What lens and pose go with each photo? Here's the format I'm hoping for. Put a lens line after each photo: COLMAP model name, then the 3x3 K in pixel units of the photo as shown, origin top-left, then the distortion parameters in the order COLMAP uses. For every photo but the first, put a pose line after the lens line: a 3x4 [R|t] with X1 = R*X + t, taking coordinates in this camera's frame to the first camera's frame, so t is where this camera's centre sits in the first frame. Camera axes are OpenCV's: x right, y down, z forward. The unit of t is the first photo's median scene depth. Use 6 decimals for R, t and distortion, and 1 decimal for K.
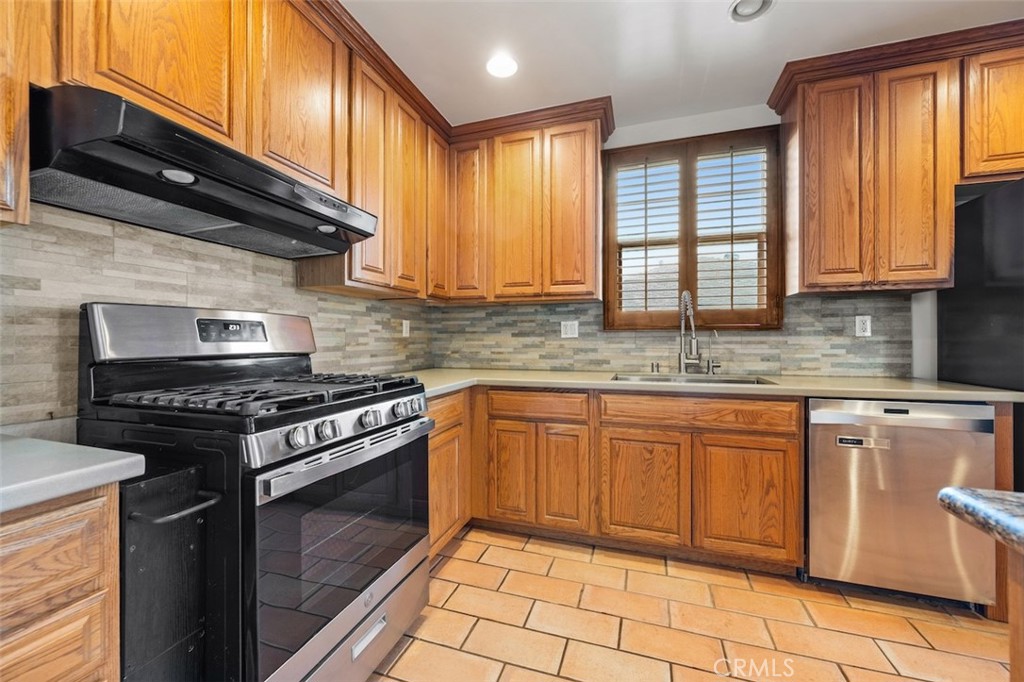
lens RADIAL K [[398.0, 0, 517.5], [0, 398.0, 338.3], [0, 0, 1]] dist [-0.002935, 0.000066]
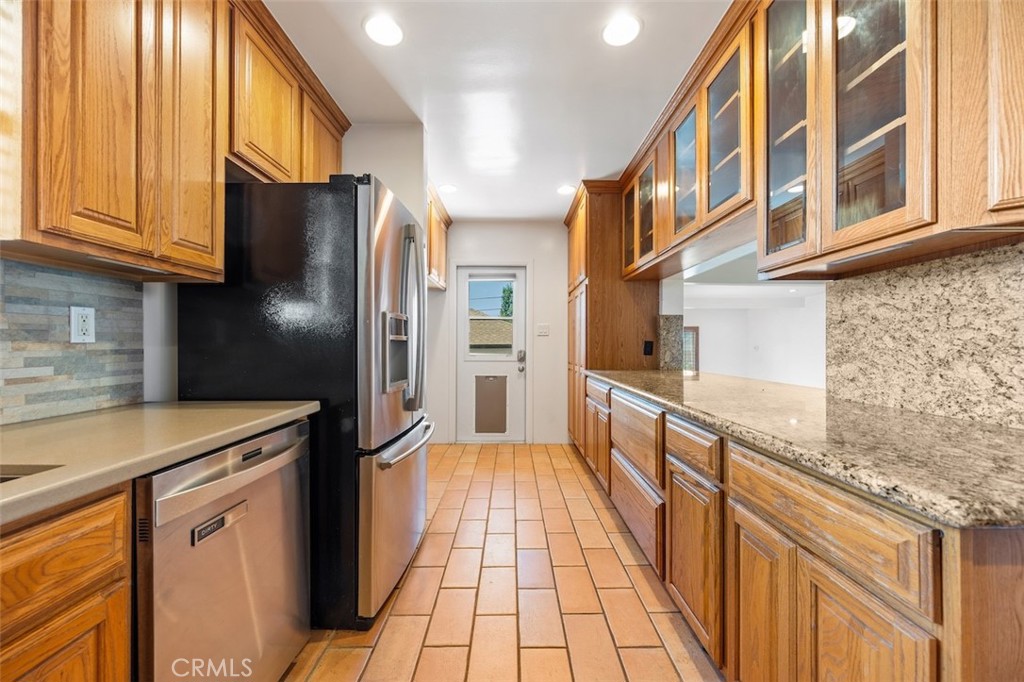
lens RADIAL K [[398.0, 0, 509.7], [0, 398.0, 346.7], [0, 0, 1]] dist [-0.002935, 0.000066]
pose [[-0.309810, -0.004796, 0.950786, 0.130194], [-0.002788, 0.999988, 0.004136, -0.003429], [-0.950794, -0.001370, -0.309819, 0.602666]]
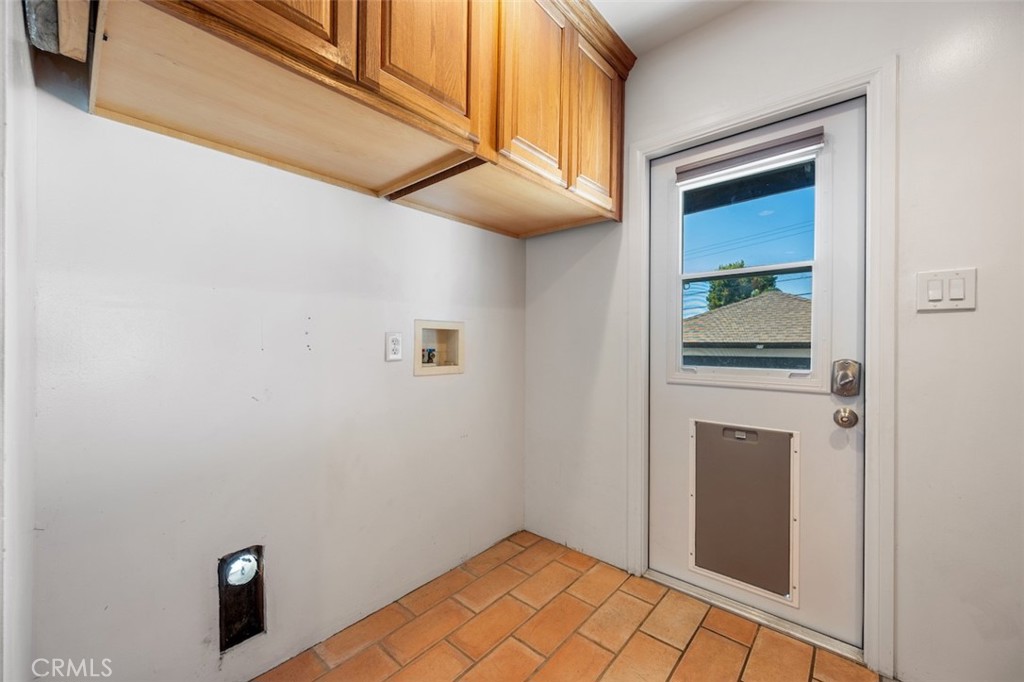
lens RADIAL K [[398.0, 0, 507.5], [0, 398.0, 344.7], [0, 0, 1]] dist [-0.002935, 0.000066]
pose [[0.399413, -0.004040, 0.916762, 1.246280], [0.001057, 0.999992, 0.003946, -0.006012], [-0.916770, -0.000607, 0.399414, 0.157775]]
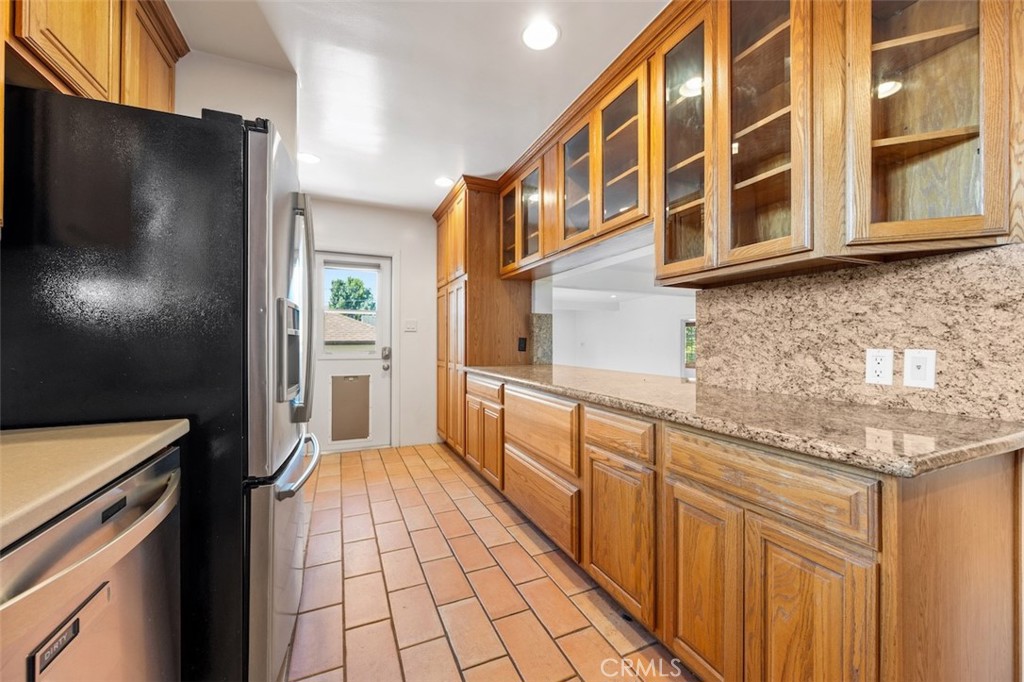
lens RADIAL K [[398.0, 0, 509.4], [0, 398.0, 342.3], [0, 0, 1]] dist [-0.002935, 0.000066]
pose [[-0.664407, -0.003217, 0.747364, 0.253083], [-0.004050, 0.999992, 0.000704, -0.002648], [-0.747360, -0.002559, -0.664415, 0.734550]]
